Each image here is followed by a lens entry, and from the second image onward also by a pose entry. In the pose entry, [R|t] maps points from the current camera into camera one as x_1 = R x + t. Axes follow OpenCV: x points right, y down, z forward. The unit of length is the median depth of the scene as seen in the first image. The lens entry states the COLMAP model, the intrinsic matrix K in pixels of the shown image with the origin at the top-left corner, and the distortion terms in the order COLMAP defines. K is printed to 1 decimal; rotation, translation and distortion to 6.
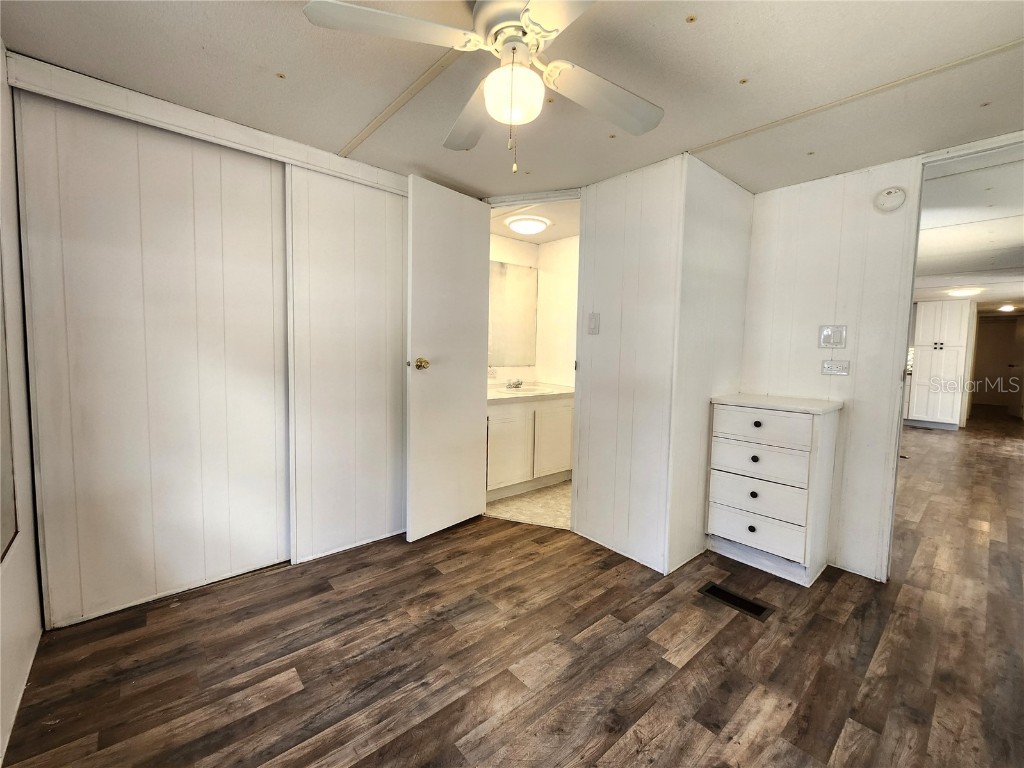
lens RADIAL K [[419.2, 0, 515.8], [0, 419.2, 376.2], [0, 0, 1]] dist [-0.004561, -0.000282]
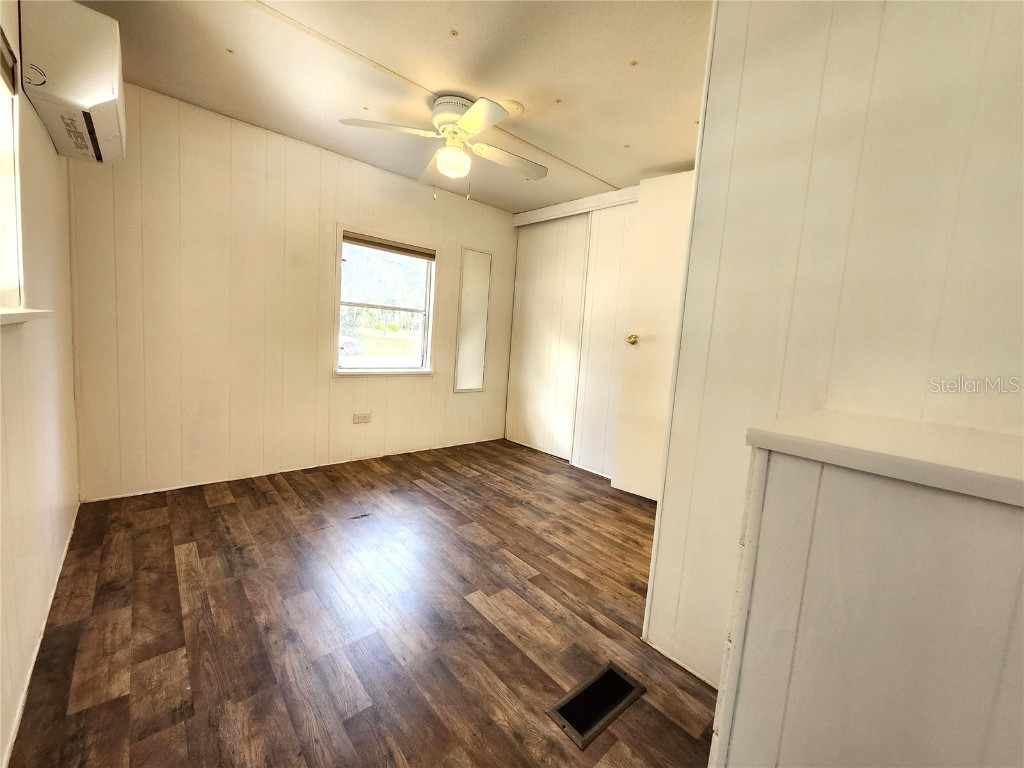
lens RADIAL K [[419.2, 0, 515.8], [0, 419.2, 376.2], [0, 0, 1]] dist [-0.004561, -0.000282]
pose [[0.006742, 0.074781, -0.997177, 1.196959], [-0.145937, 0.986597, 0.073000, 0.057254], [0.989271, 0.145033, 0.017565, 0.889653]]
